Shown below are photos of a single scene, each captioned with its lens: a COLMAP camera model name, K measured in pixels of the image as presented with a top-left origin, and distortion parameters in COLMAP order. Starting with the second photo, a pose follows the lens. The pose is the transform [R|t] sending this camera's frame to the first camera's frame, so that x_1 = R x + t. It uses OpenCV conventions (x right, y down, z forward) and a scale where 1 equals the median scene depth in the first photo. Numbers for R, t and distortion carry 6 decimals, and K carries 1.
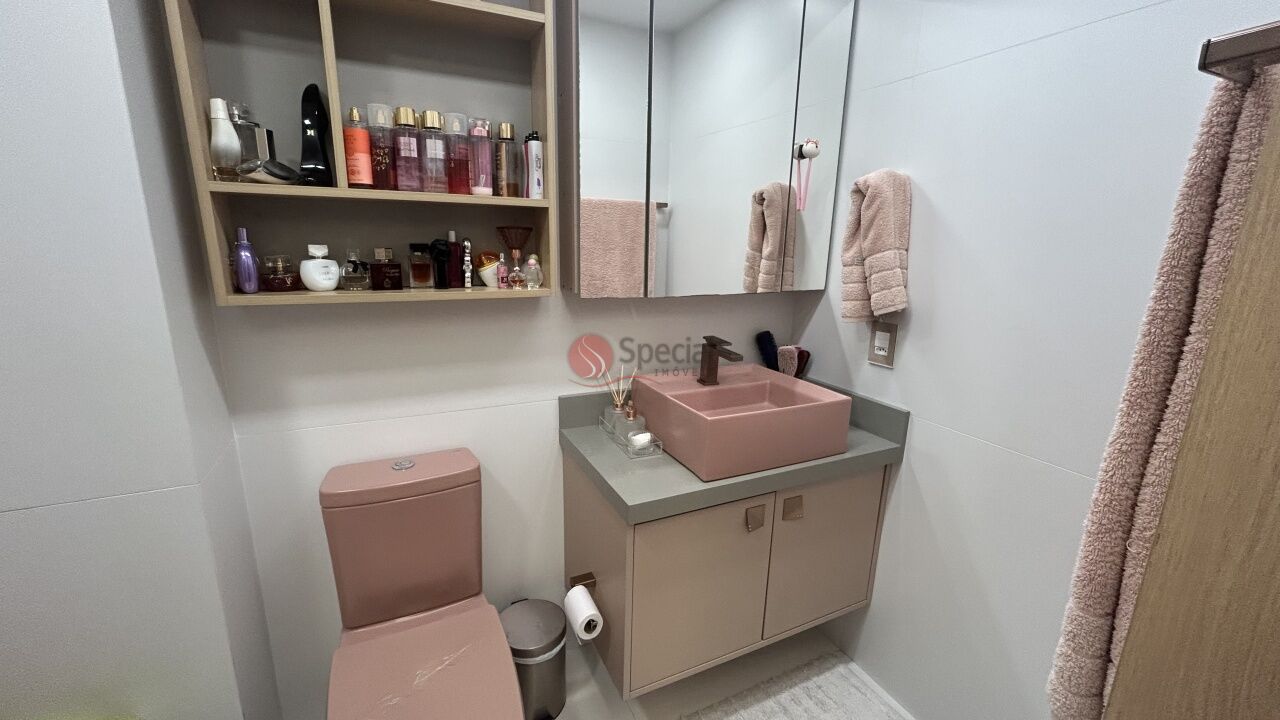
lens RADIAL K [[516.9, 0, 637.7], [0, 516.9, 359.4], [0, 0, 1]] dist [-0.005507, 0.001675]
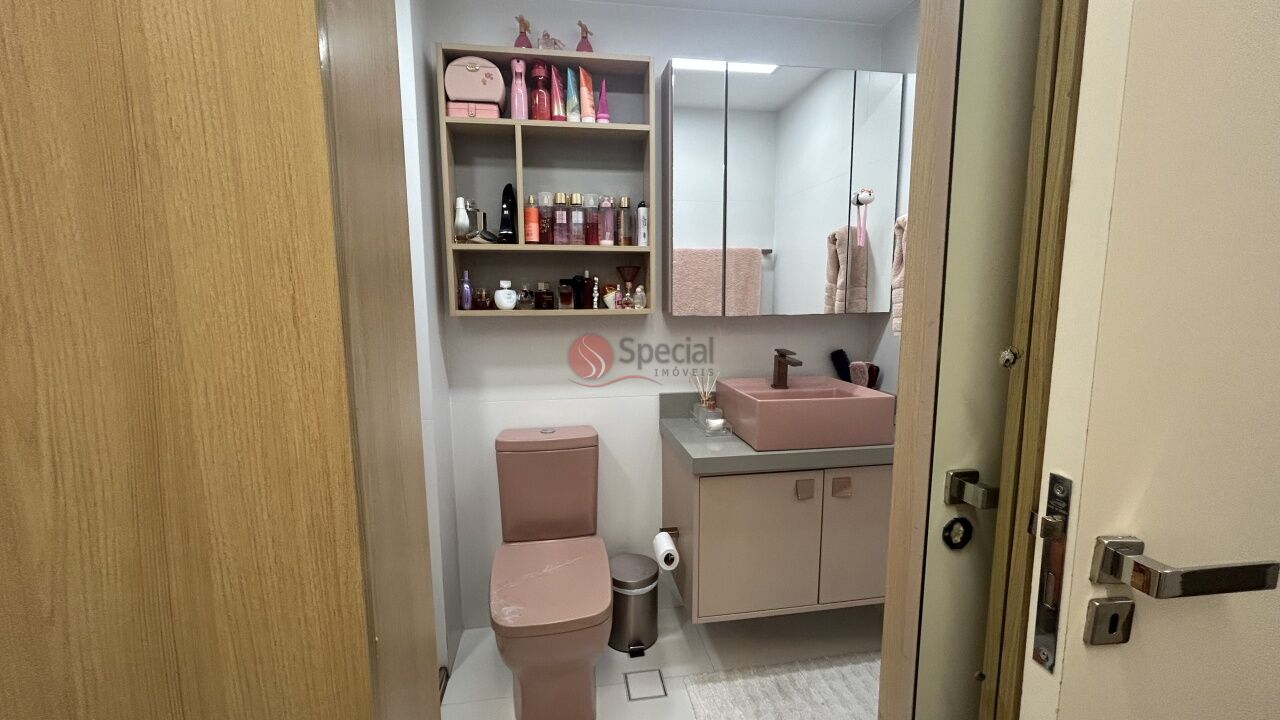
lens RADIAL K [[516.9, 0, 640.2], [0, 516.9, 359.8], [0, 0, 1]] dist [-0.005507, 0.001675]
pose [[0.958166, 0.010771, -0.286009, 0.208379], [-0.040979, 0.994159, -0.099842, 0.144141], [0.283263, 0.107386, 0.953011, -0.330223]]
